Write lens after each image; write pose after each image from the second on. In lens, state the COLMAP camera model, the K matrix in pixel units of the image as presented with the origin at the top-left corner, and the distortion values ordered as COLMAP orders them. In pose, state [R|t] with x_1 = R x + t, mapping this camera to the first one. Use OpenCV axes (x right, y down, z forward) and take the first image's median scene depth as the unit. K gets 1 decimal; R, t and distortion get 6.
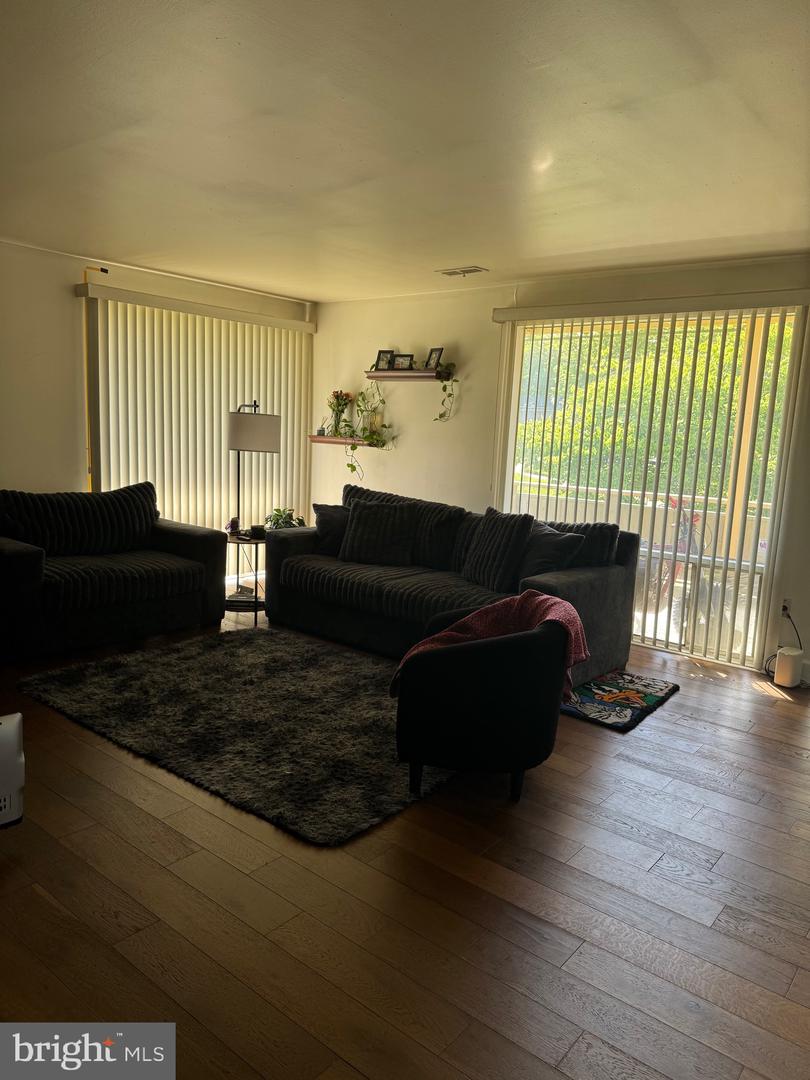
lens RADIAL K [[756.9, 0, 404.7], [0, 756.9, 540.6], [0, 0, 1]] dist [0.064268, -0.055718]
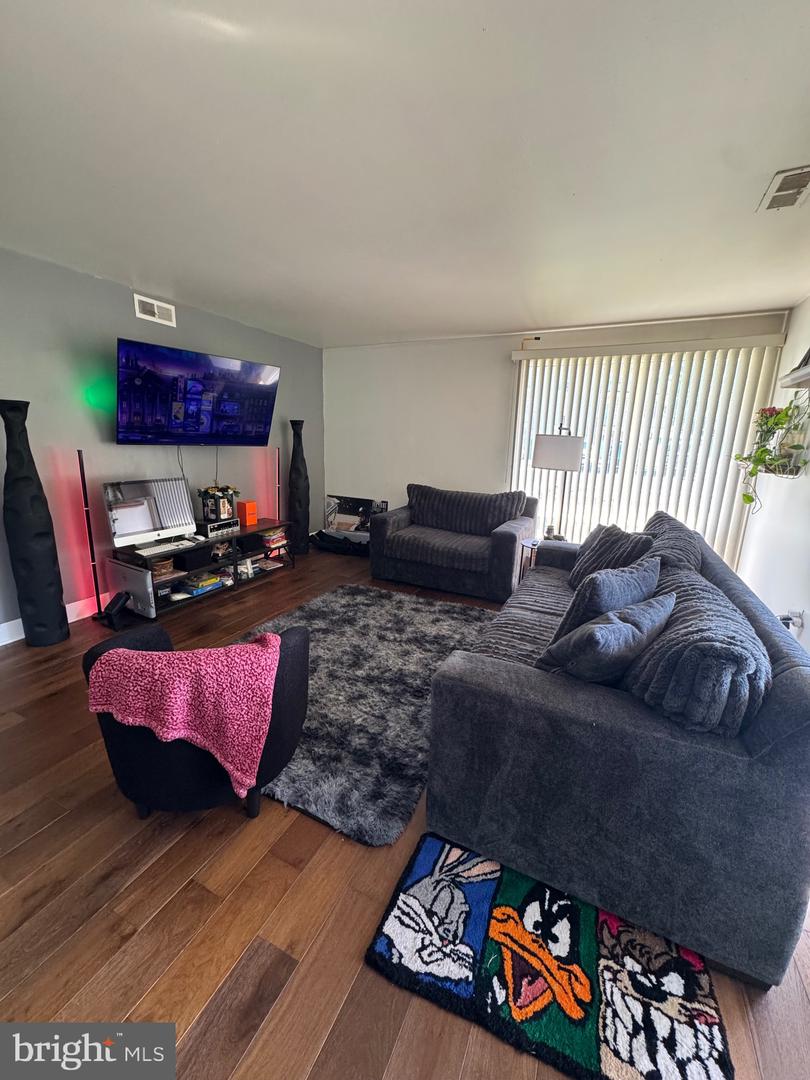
lens RADIAL K [[430.6, 0, 403.6], [0, 430.6, 538.9], [0, 0, 1]] dist [-0.005137, 0.001177]
pose [[0.235432, 0.181369, -0.954818, 0.476835], [-0.162068, 0.976004, 0.145431, -0.092794], [0.958283, 0.120506, 0.259177, 0.799464]]
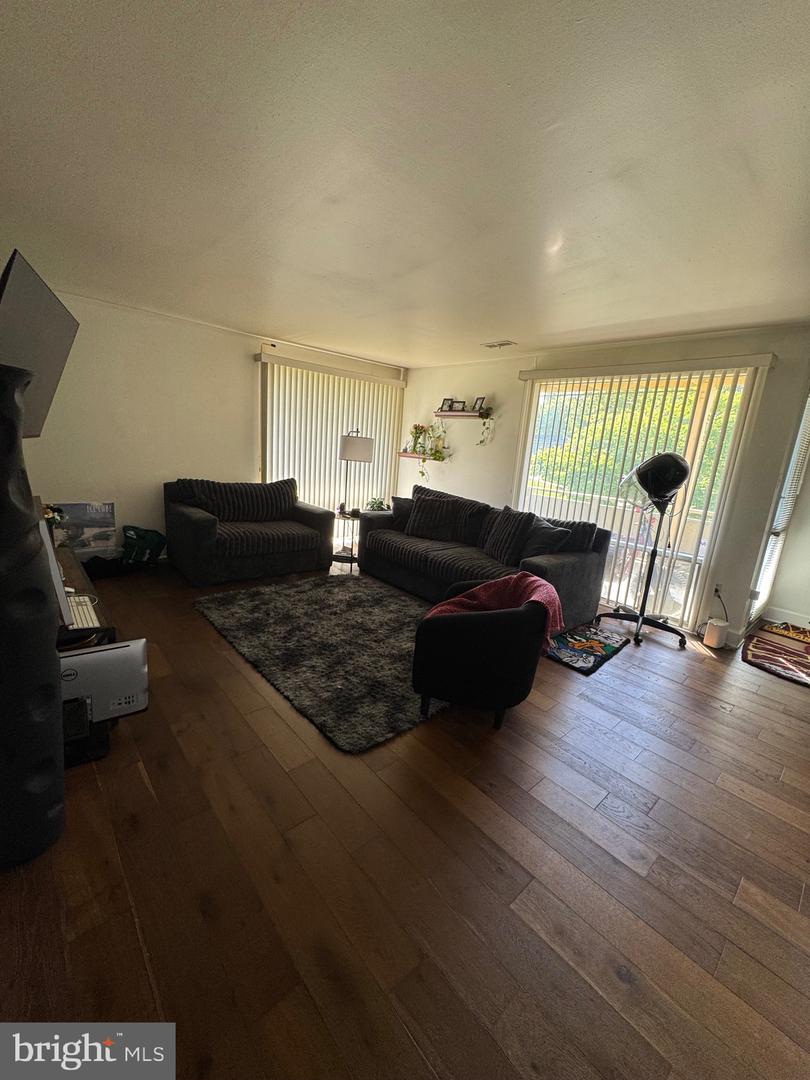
lens RADIAL K [[430.6, 0, 404.5], [0, 430.6, 539.5], [0, 0, 1]] dist [-0.005137, 0.001177]
pose [[0.987423, 0.063457, -0.144810, 0.050096], [-0.055045, 0.996596, 0.061379, -0.021579], [0.148212, -0.052636, 0.987554, 0.168140]]
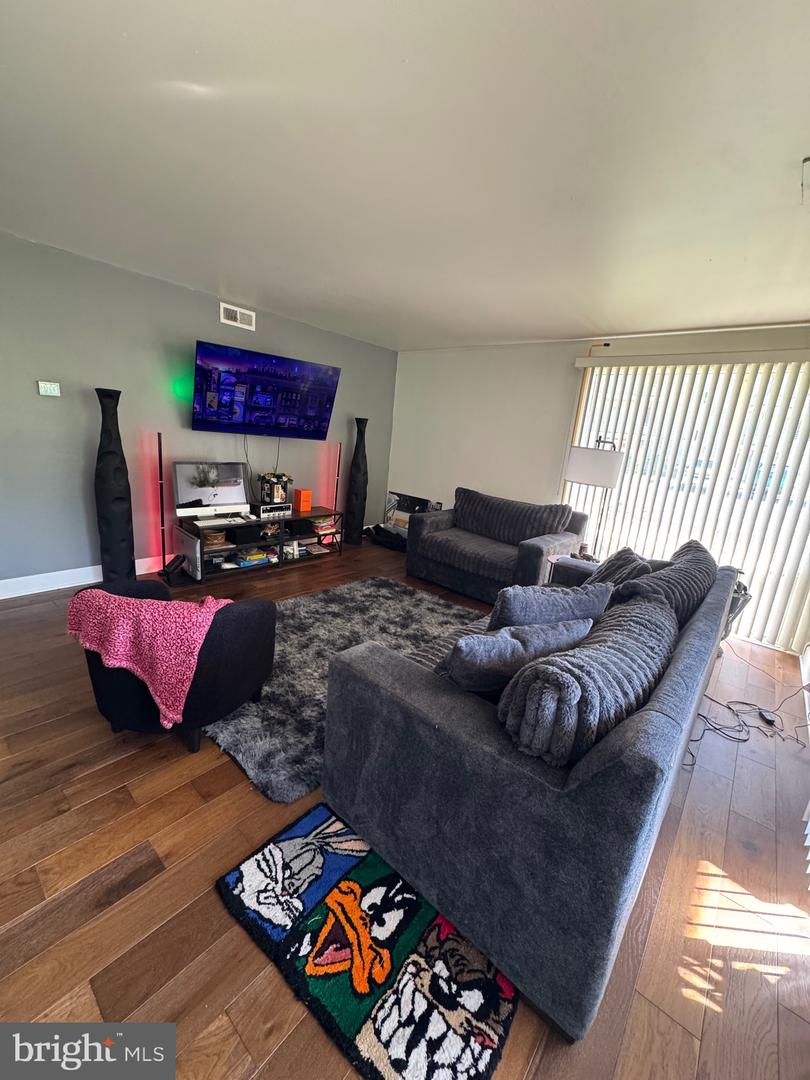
lens RADIAL K [[430.6, 0, 404.1], [0, 430.6, 539.3], [0, 0, 1]] dist [-0.005137, 0.001177]
pose [[-0.015861, 0.191685, -0.981328, 0.518422], [-0.238580, 0.952378, 0.189886, -0.122466], [0.970993, 0.237137, 0.030627, 0.947799]]
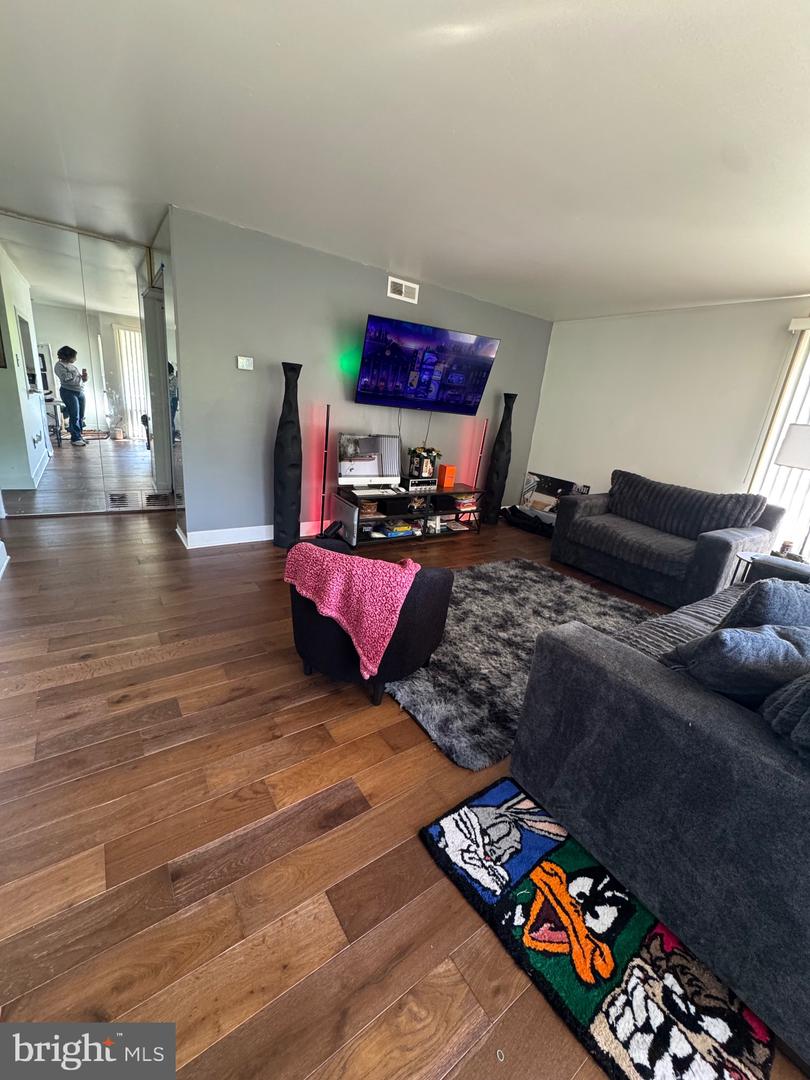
lens RADIAL K [[430.6, 0, 403.8], [0, 430.6, 539.4], [0, 0, 1]] dist [-0.005137, 0.001177]
pose [[-0.264949, 0.220651, -0.938677, 0.521619], [-0.253061, 0.923434, 0.288496, -0.086303], [0.930463, 0.313980, -0.188825, 0.861522]]
